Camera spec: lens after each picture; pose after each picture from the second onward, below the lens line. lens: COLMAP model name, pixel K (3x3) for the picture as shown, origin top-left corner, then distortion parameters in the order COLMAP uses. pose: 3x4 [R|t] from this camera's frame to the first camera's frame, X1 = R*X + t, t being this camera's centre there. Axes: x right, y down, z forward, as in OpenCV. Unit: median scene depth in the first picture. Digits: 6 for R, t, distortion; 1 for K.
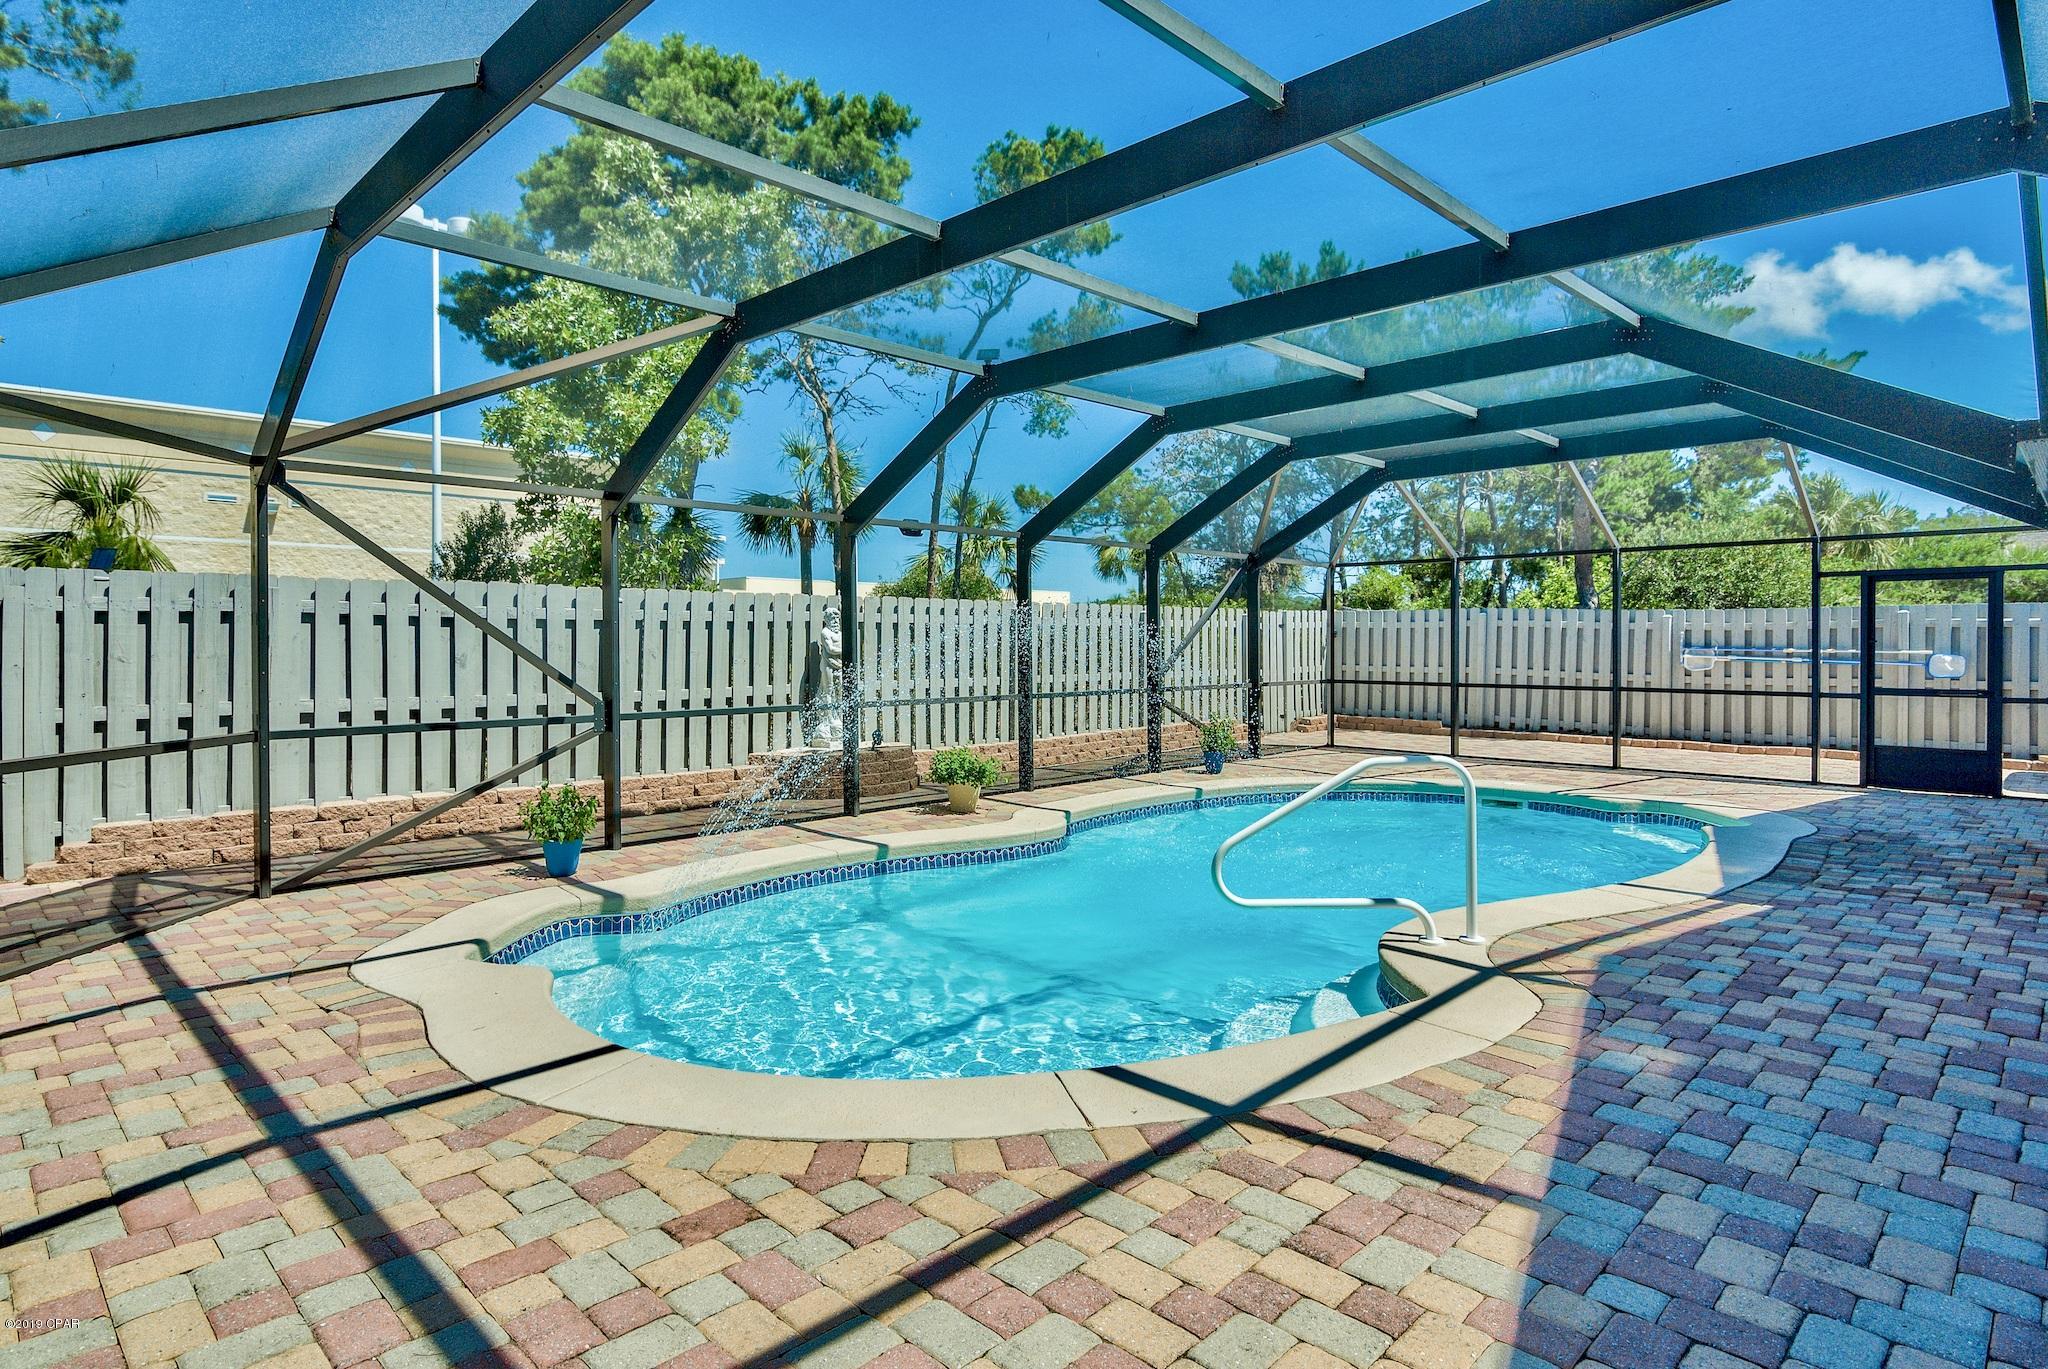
lens RADIAL K [[1117.1, 0, 1007.3], [0, 1117.1, 639.1], [0, 0, 1]] dist [0.000954, 0.002904]
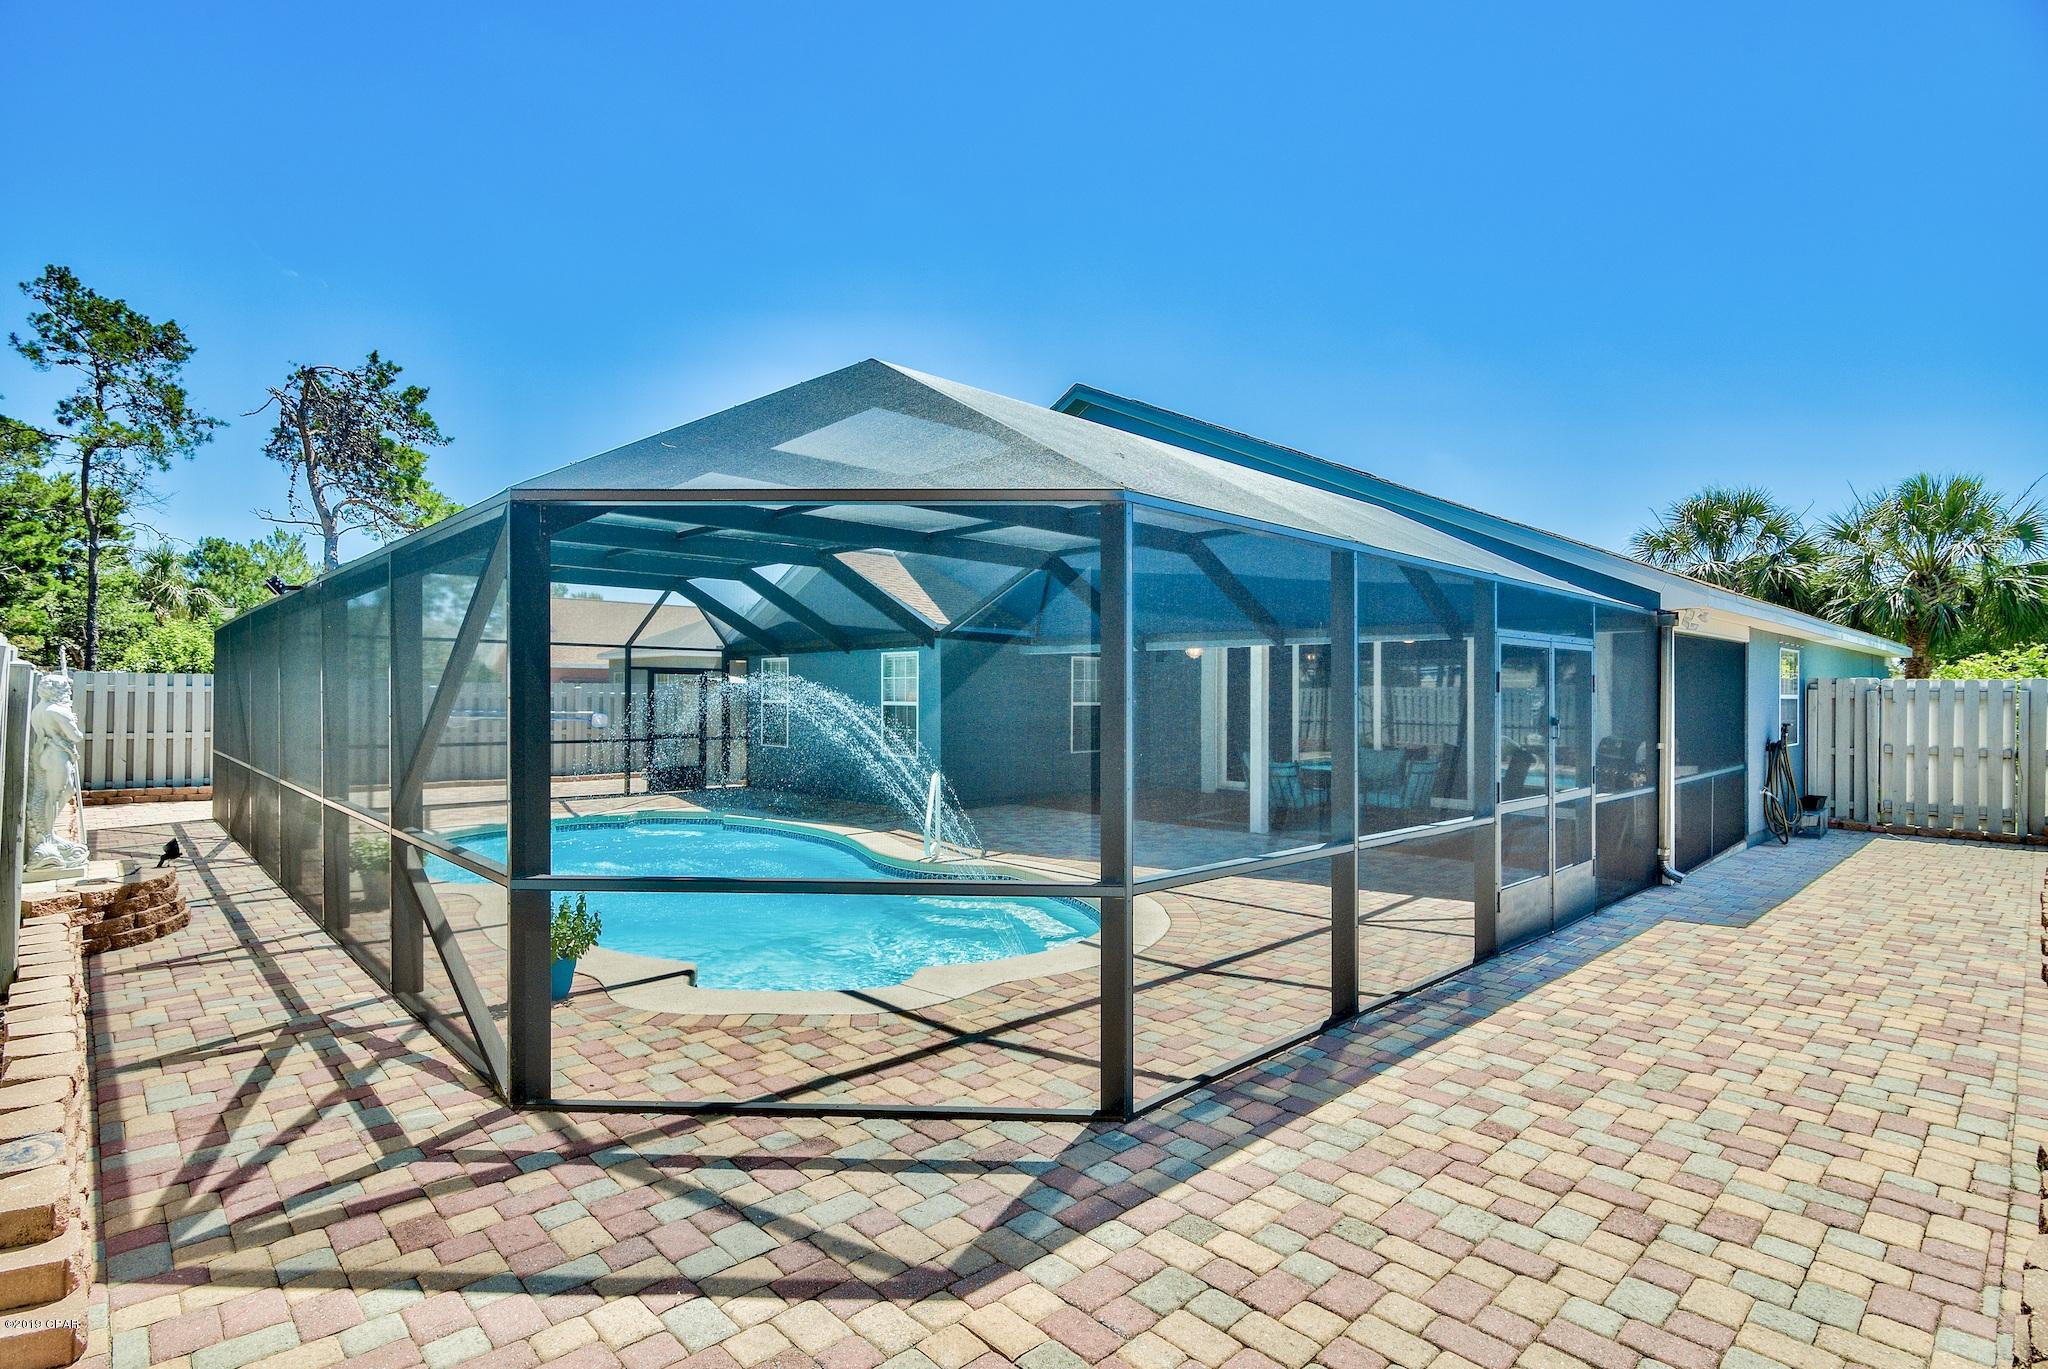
lens RADIAL K [[993.0, 0, 1036.5], [0, 993.0, 677.6], [0, 0, 1]] dist [0.005933, 0.000131]
pose [[0.026756, 0.023391, 0.999368, -1.085045], [-0.008325, 0.999697, -0.023176, -0.019867], [-0.999607, -0.007700, 0.026943, 0.548446]]
